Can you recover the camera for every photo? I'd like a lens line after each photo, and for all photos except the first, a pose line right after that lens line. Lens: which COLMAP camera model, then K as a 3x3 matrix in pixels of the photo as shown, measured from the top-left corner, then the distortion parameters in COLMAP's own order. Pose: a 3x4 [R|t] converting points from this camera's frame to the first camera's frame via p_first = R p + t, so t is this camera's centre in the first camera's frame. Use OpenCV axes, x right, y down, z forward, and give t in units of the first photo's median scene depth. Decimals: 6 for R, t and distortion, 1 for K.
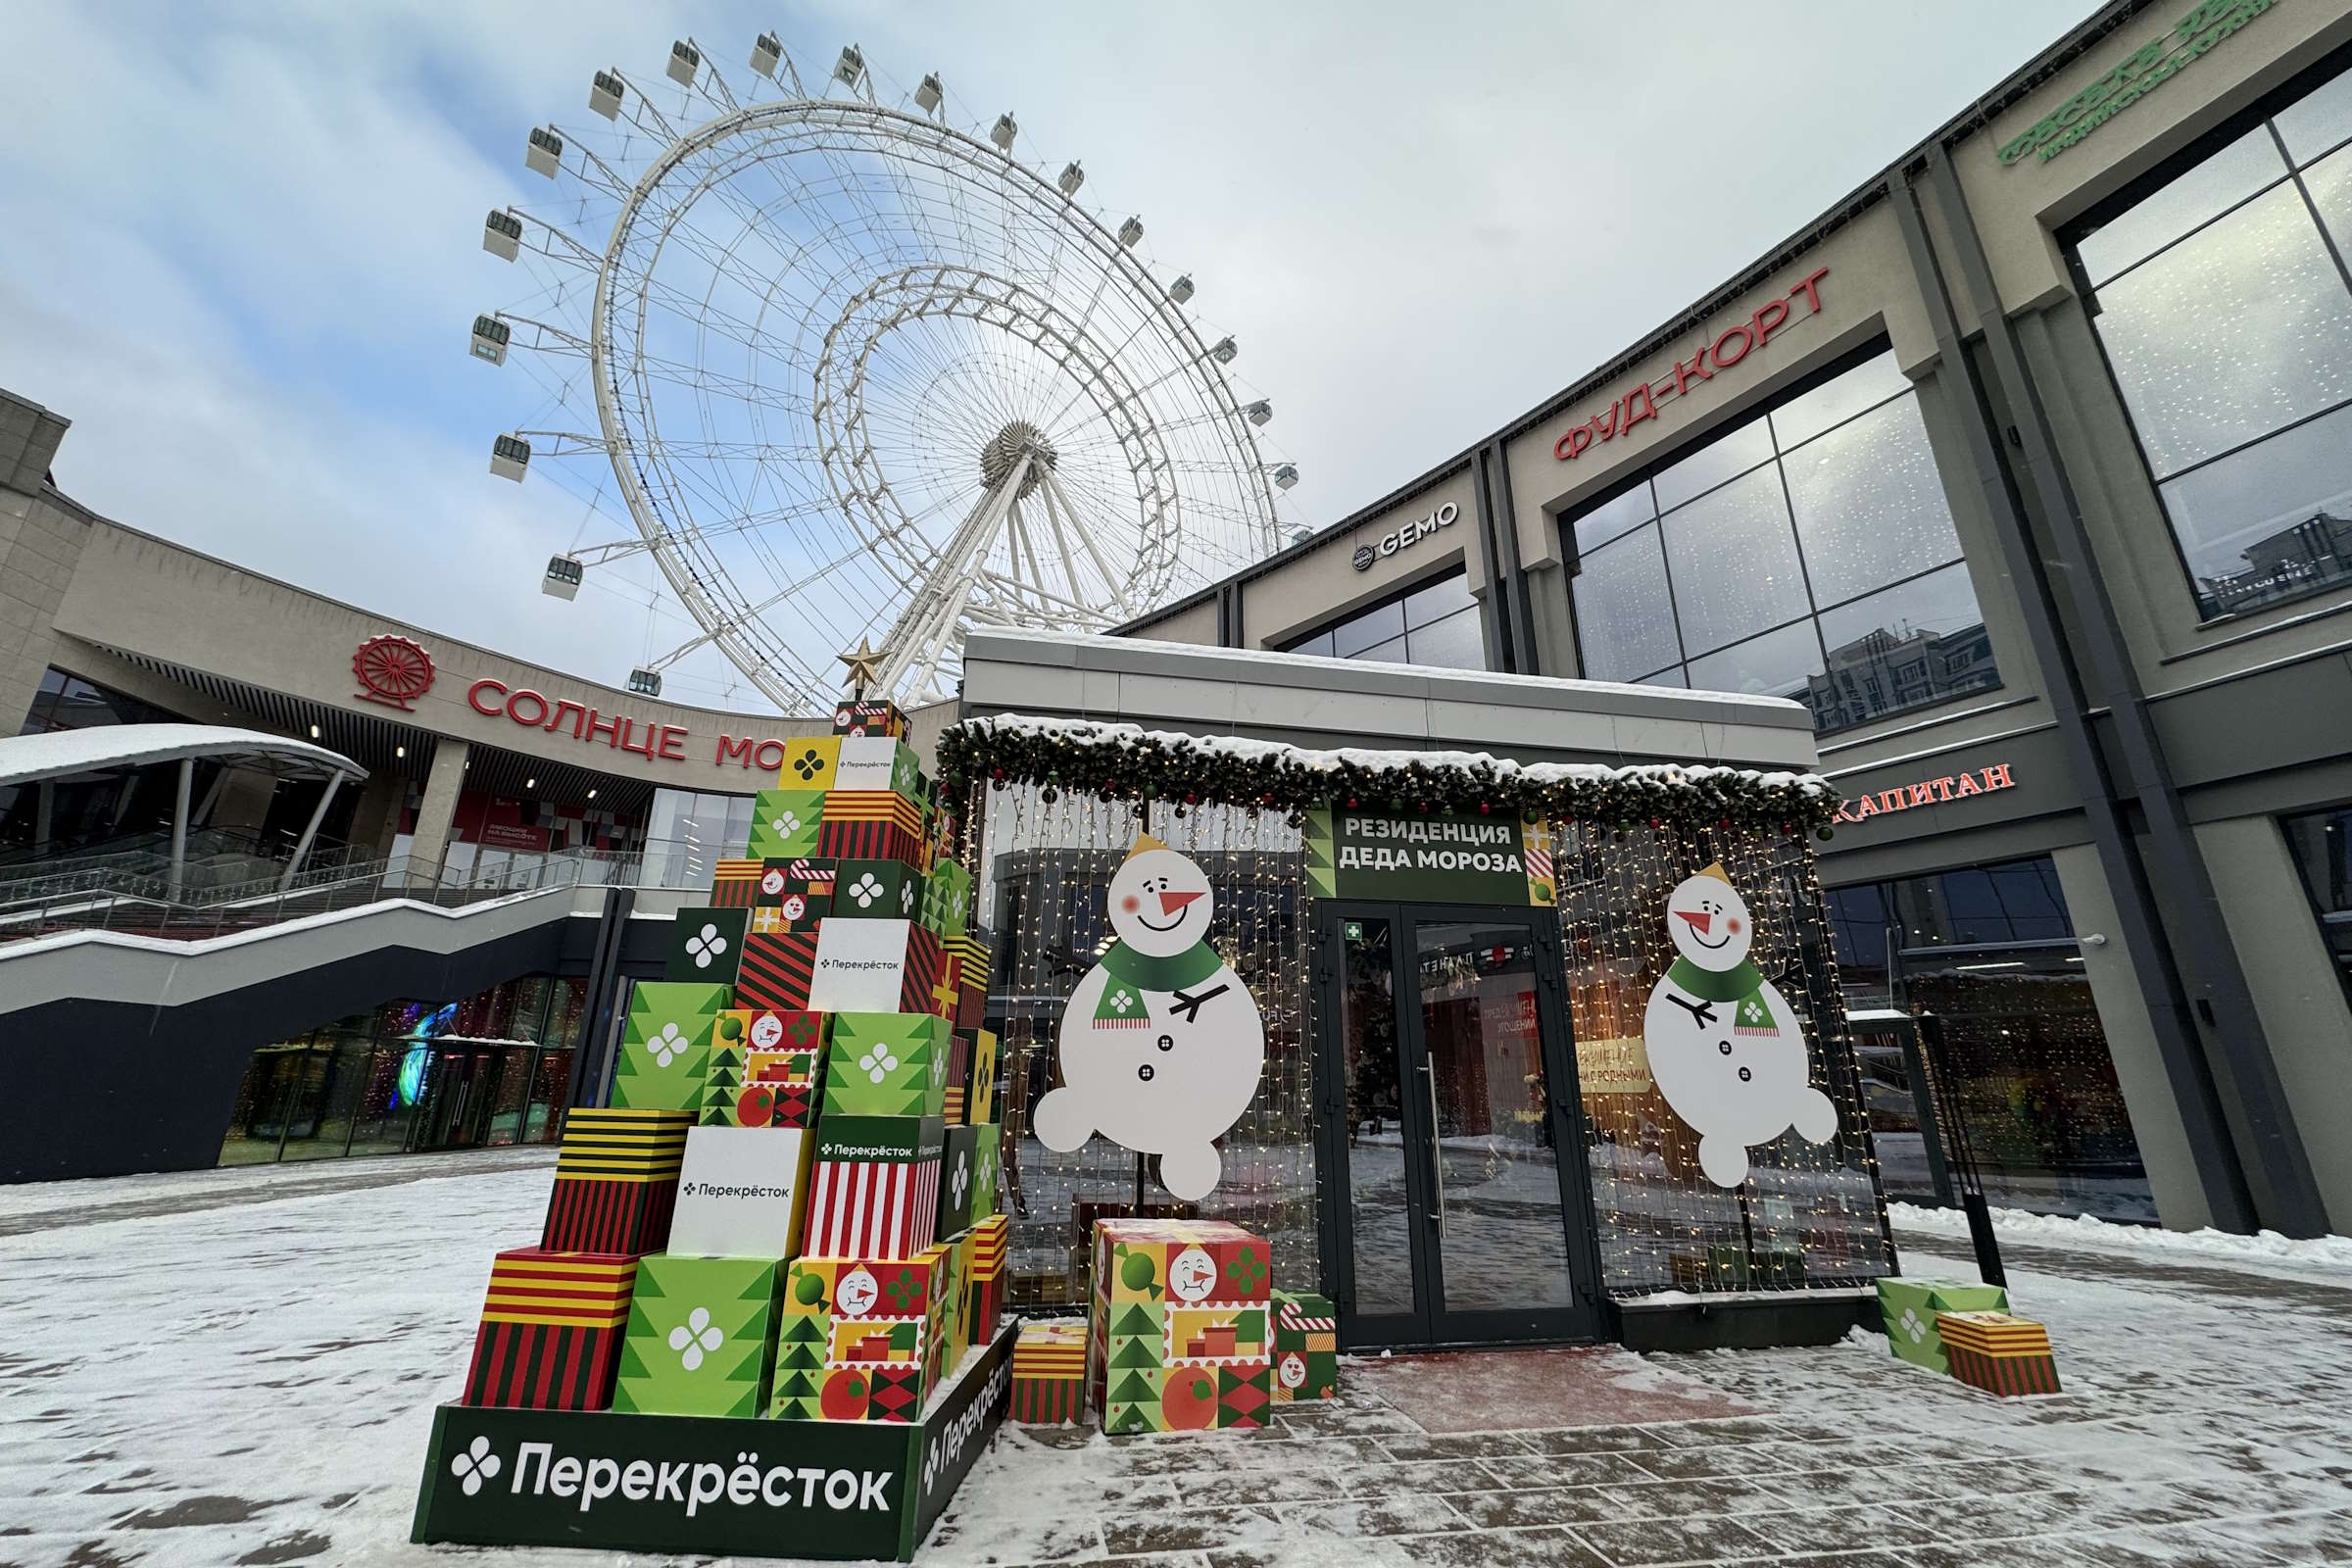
lens RADIAL K [[940.1, 0, 1179.9], [0, 940.1, 776.4], [0, 0, 1]] dist [-0.001400, 0.000200]
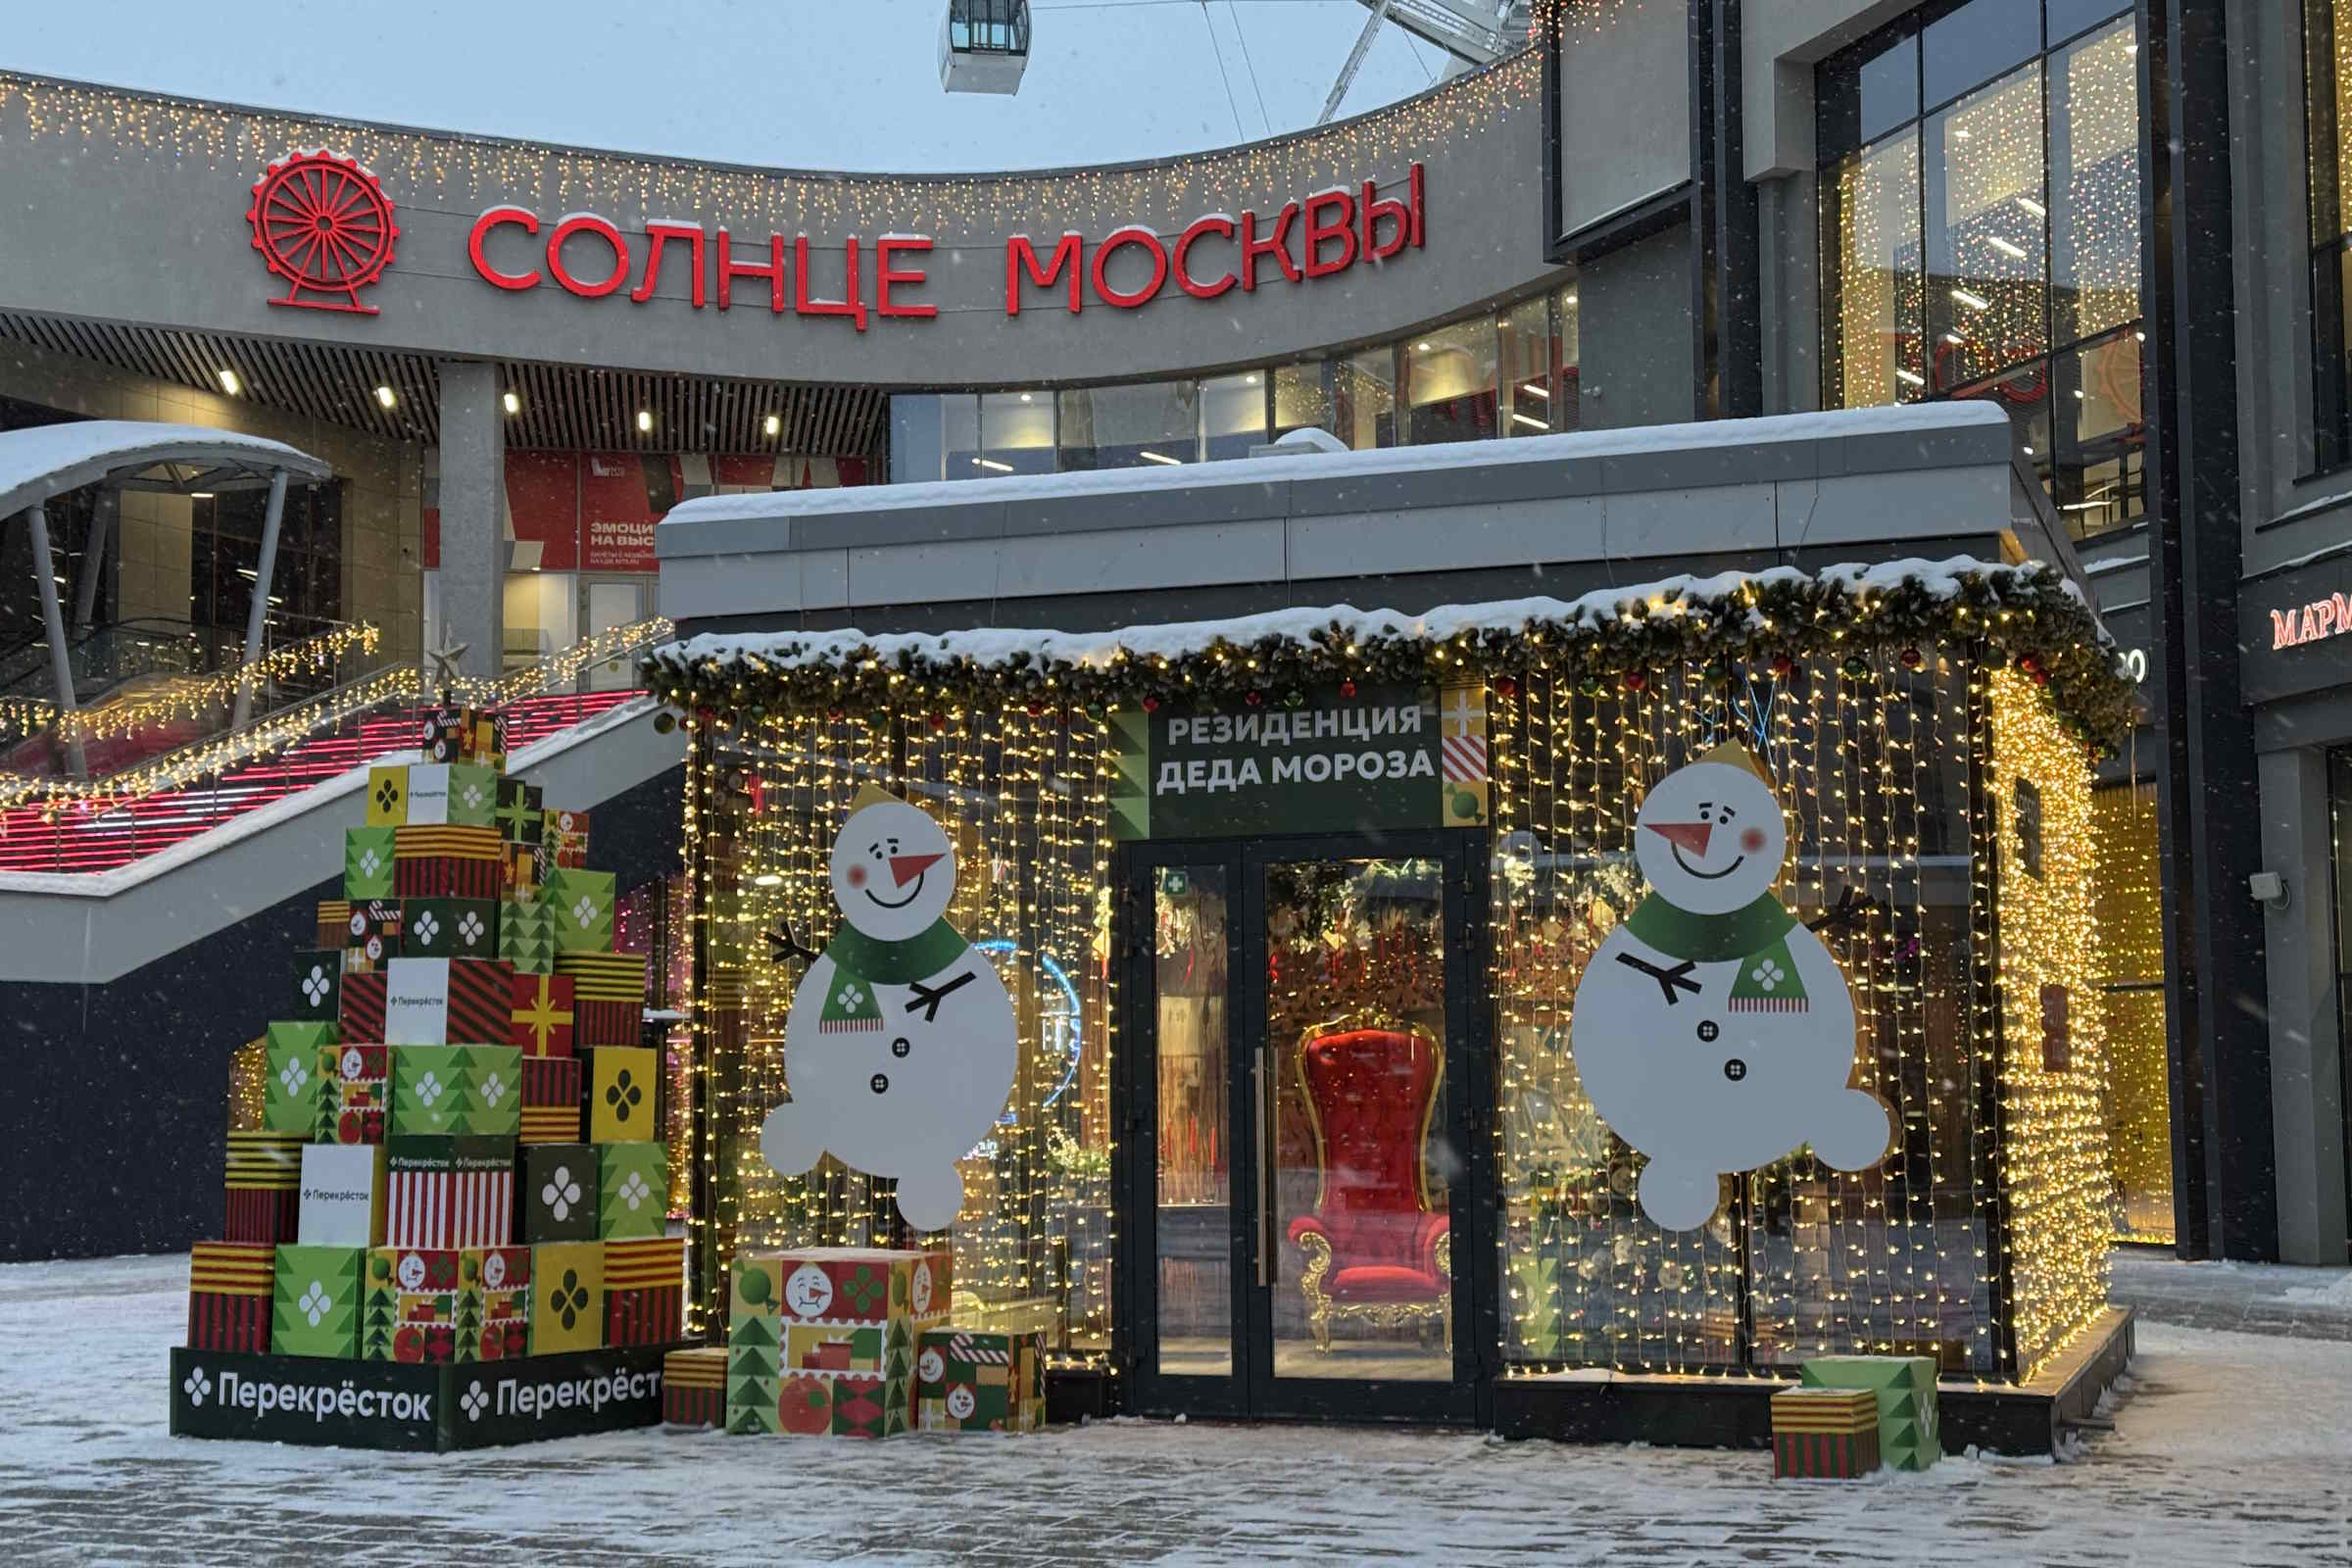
lens RADIAL K [[3231.3, 0, 1177.9], [0, 3231.3, 790.8], [0, 0, 1]] dist [0.126540, 0.000000]
pose [[0.867581, -0.060602, -0.493590, 1.447576], [0.171345, 0.968198, 0.182299, -0.359143], [0.466846, -0.242734, 0.850374, -1.086297]]
